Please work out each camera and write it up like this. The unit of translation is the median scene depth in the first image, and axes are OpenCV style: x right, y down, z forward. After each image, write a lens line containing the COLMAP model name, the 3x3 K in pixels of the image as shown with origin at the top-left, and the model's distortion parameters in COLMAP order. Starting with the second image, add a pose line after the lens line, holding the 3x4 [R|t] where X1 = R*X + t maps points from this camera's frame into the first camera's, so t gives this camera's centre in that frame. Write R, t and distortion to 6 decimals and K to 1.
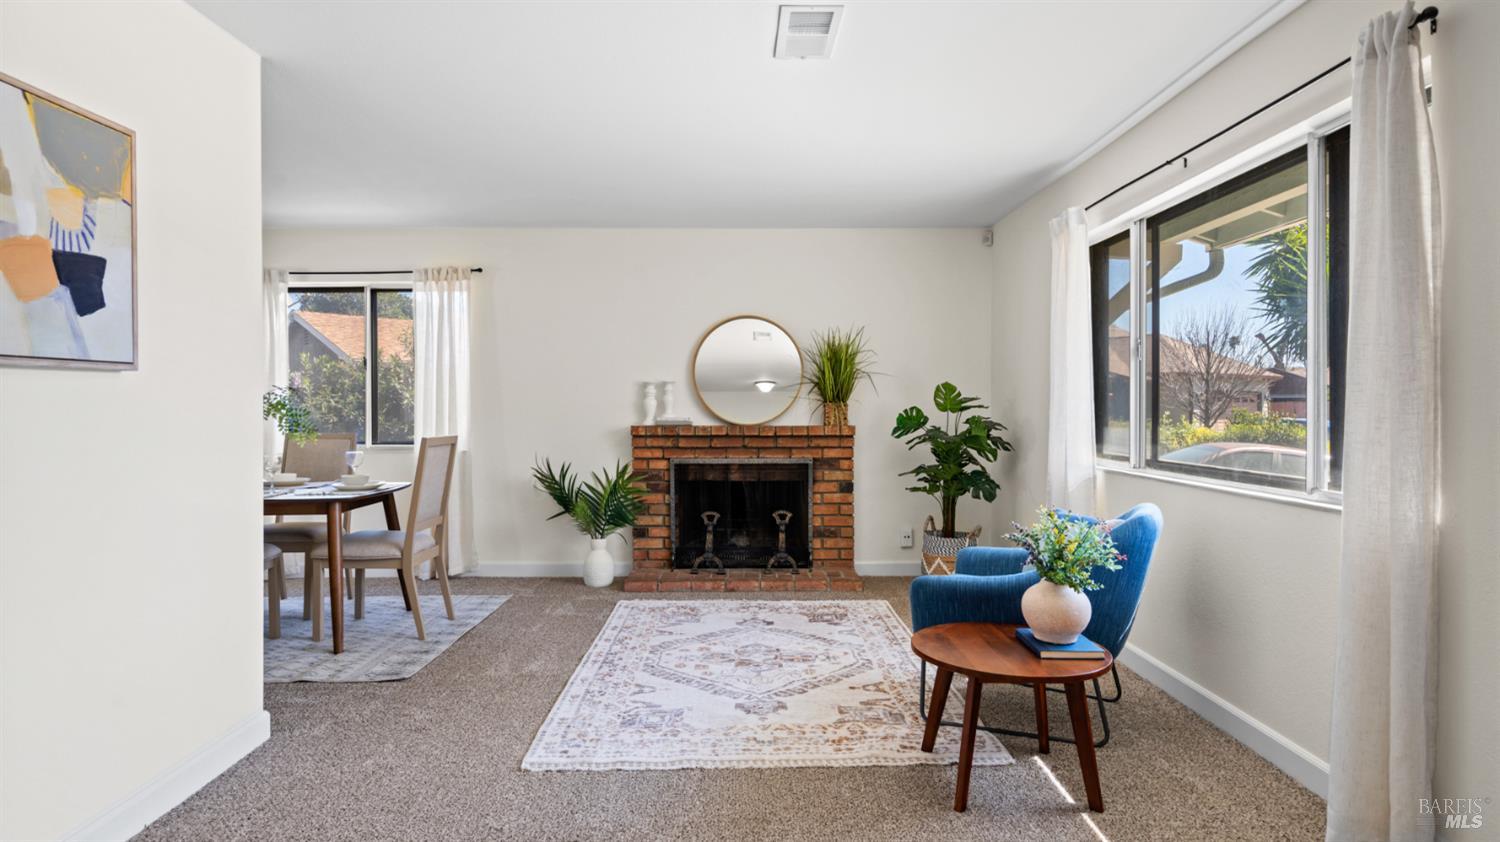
lens RADIAL K [[868.0, 0, 744.0], [0, 868.0, 411.6], [0, 0, 1]] dist [-0.000443, 0.002900]
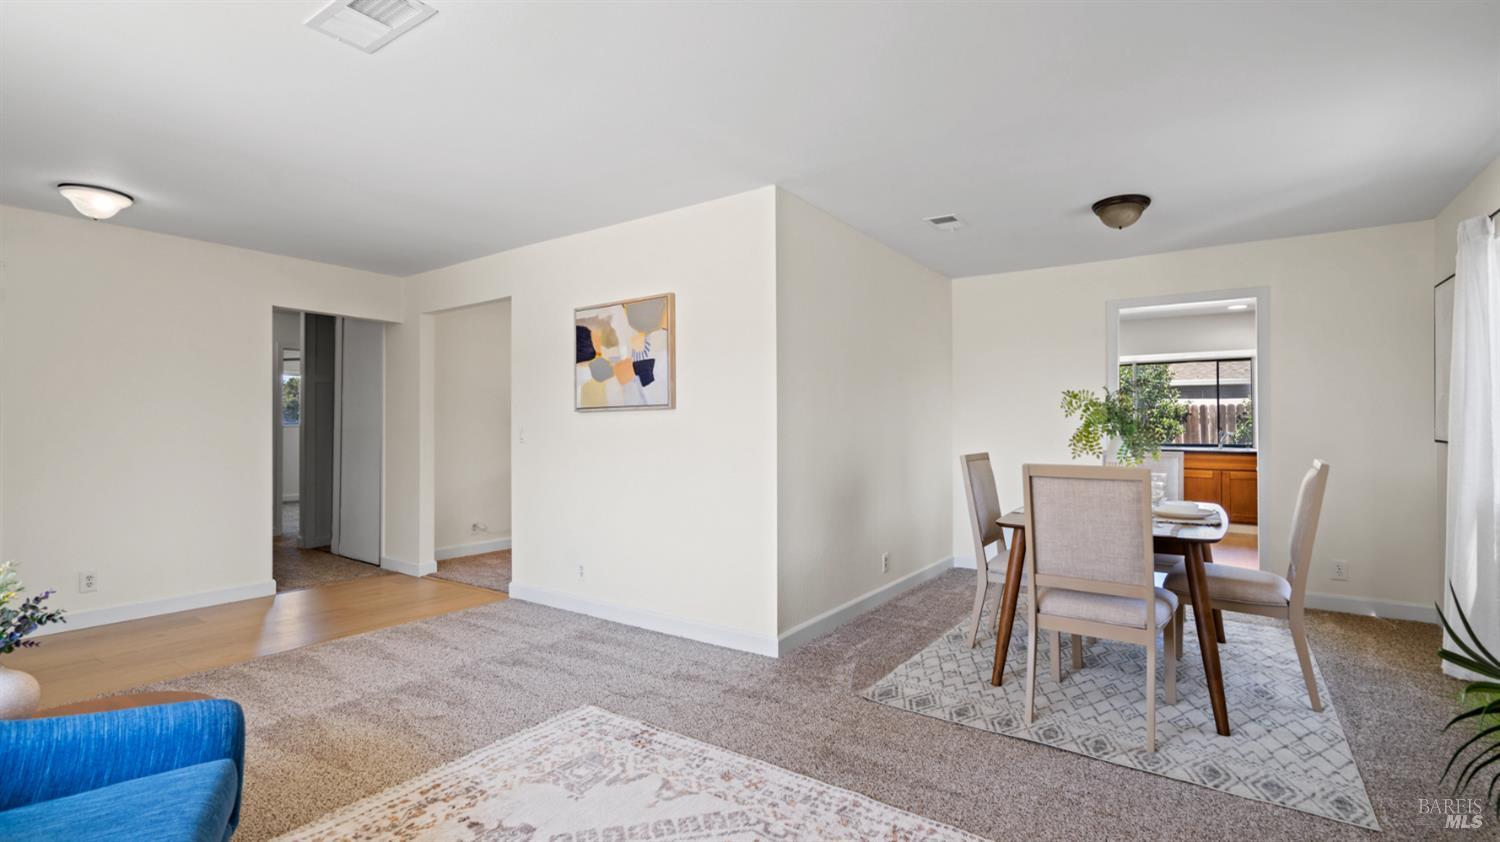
lens RADIAL K [[678.7, 0, 761.9], [0, 678.7, 416.7], [0, 0, 1]] dist [-0.019635, 0.000360]
pose [[-0.572313, -0.007565, -0.820000, 0.287123], [-0.002395, 0.999969, -0.007554, -0.008904], [0.820032, -0.002360, -0.572313, 1.212146]]
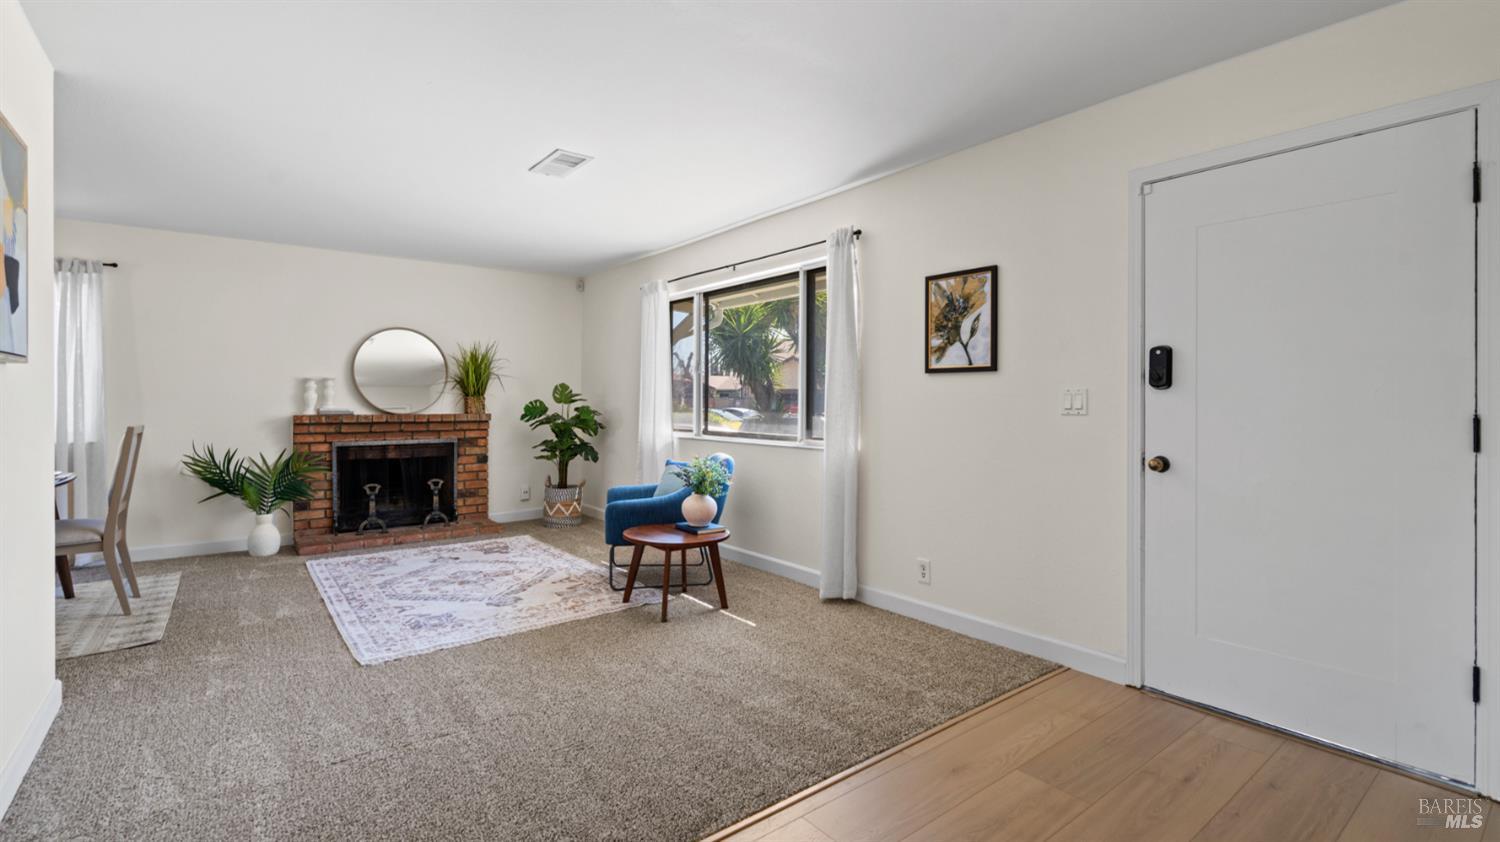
lens RADIAL K [[678.7, 0, 762.4], [0, 678.7, 413.7], [0, 0, 1]] dist [-0.019635, 0.000360]
pose [[0.782455, -0.008782, 0.622645, -0.283168], [0.000457, 0.999908, 0.013528, 0.003393], [-0.622706, -0.010300, 0.782388, -0.138667]]
